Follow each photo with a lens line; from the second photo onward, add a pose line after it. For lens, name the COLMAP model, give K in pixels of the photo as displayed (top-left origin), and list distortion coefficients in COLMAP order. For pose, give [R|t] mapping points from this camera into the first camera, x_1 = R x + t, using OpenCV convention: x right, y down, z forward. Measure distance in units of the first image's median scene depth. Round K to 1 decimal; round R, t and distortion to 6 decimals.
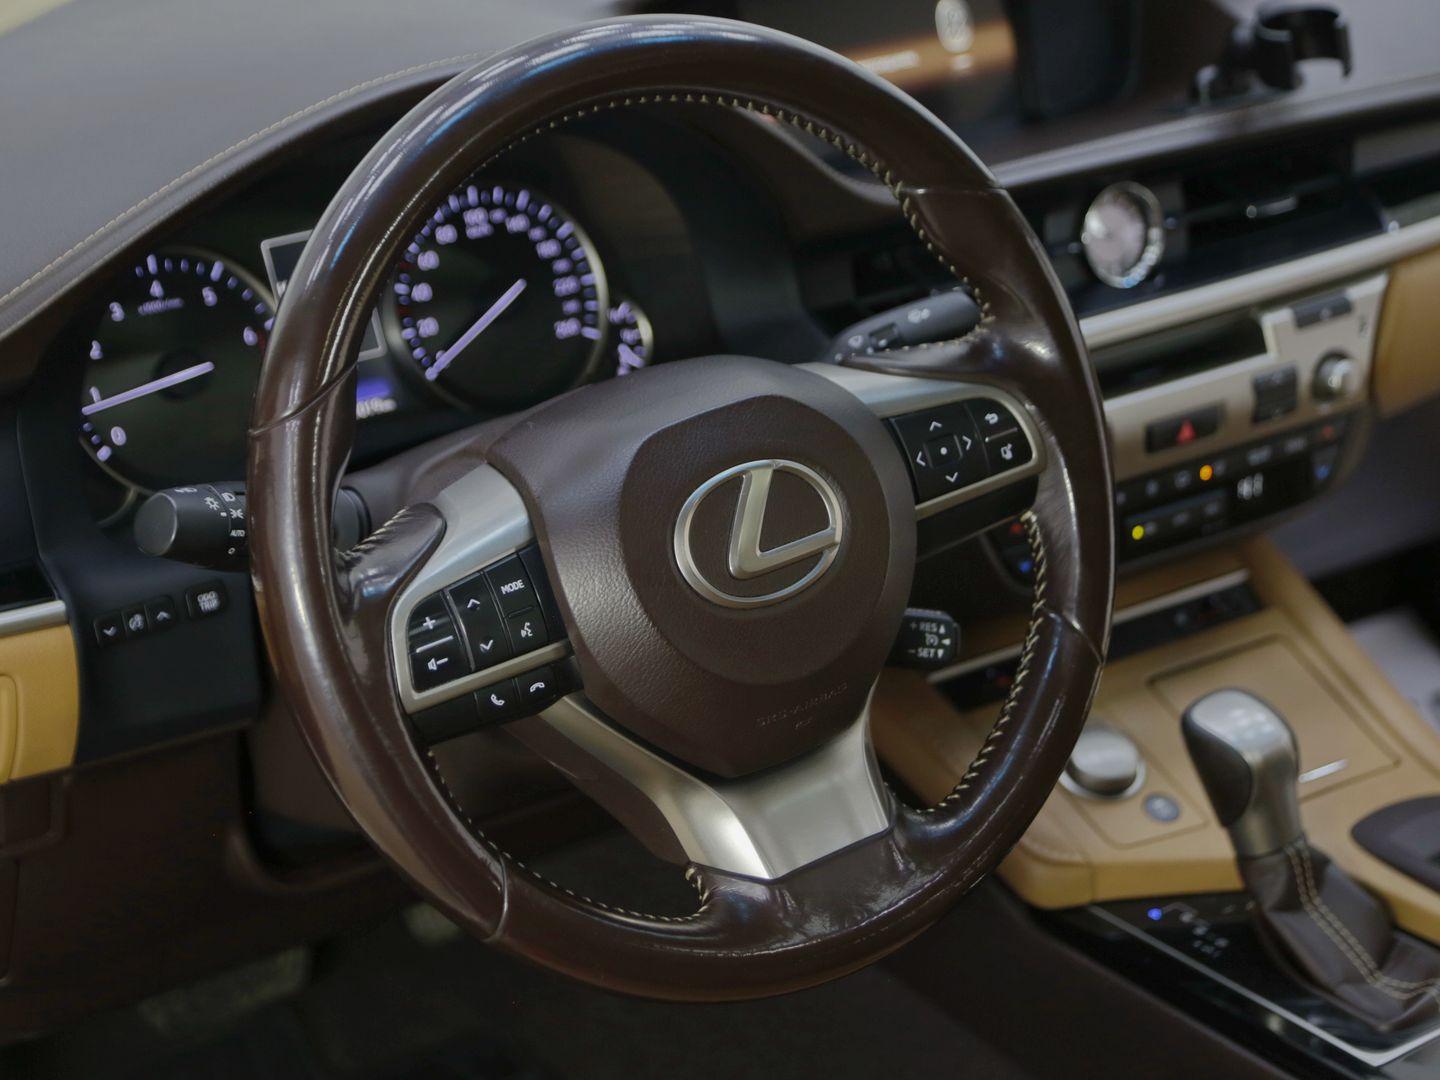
lens RADIAL K [[3042.7, 0, 716.6], [0, 3042.7, 538.1], [0, 0, 1]] dist [0.251699, 0.000000]
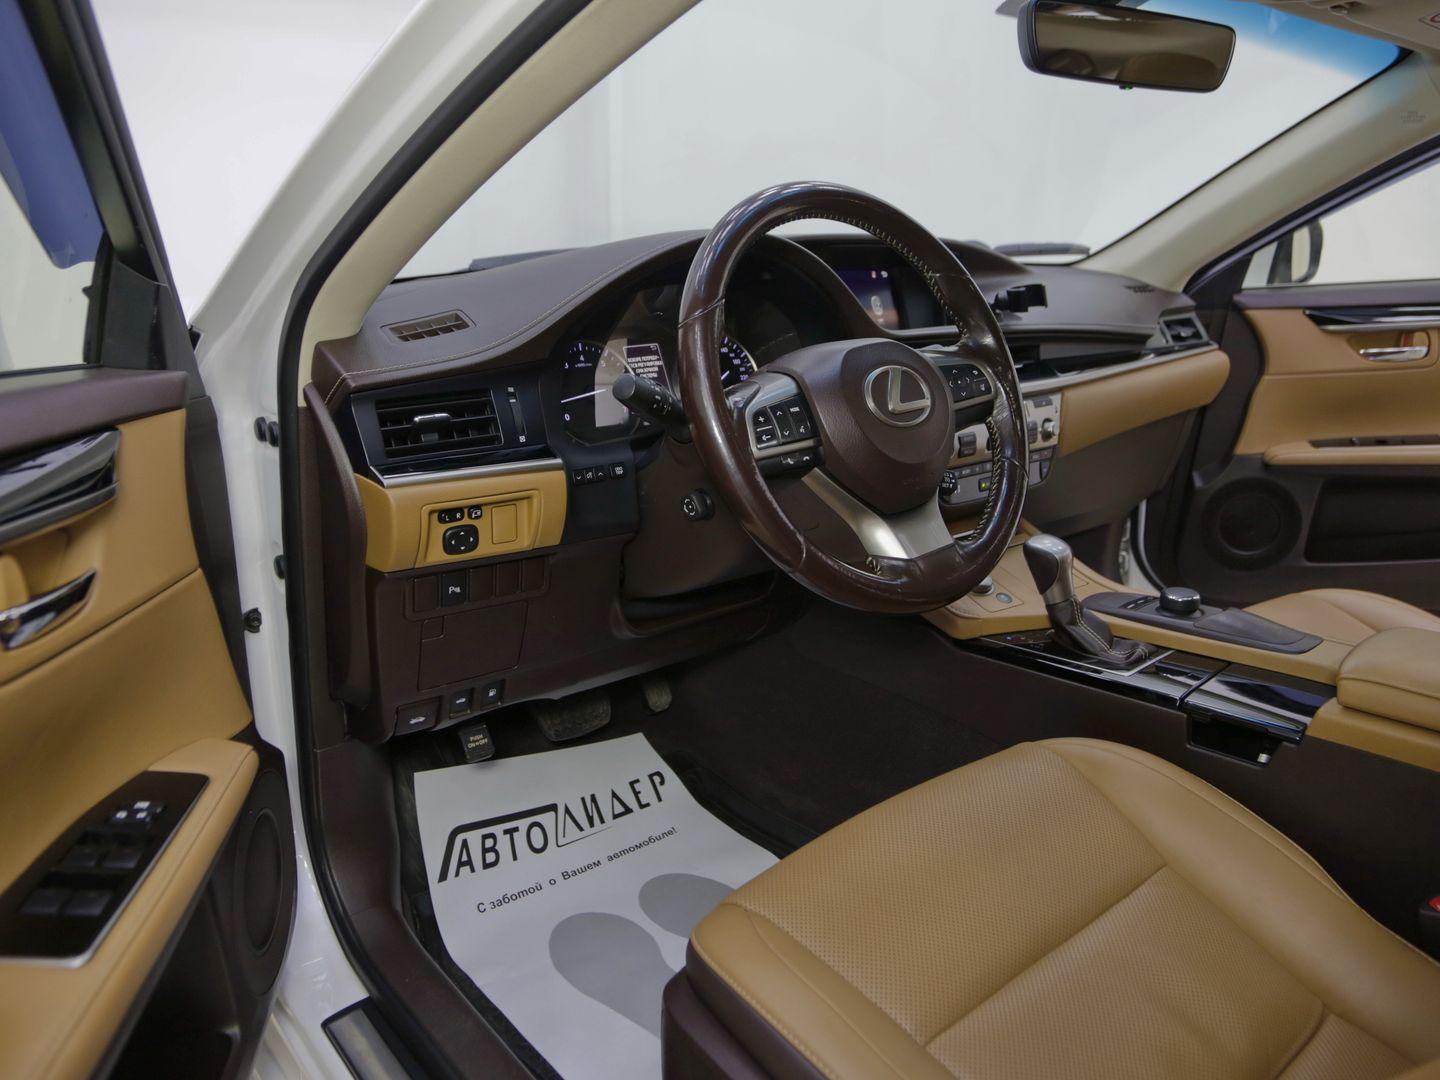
lens RADIAL K [[1070.8, 0, 719.3], [0, 1070.8, 544.1], [0, 0, 1]] dist [-0.106882, 0.001190]
pose [[0.997036, -0.019884, 0.074322, -0.154455], [0.030288, 0.989461, -0.141595, 0.185415], [-0.070723, 0.143426, 0.987131, 0.251775]]
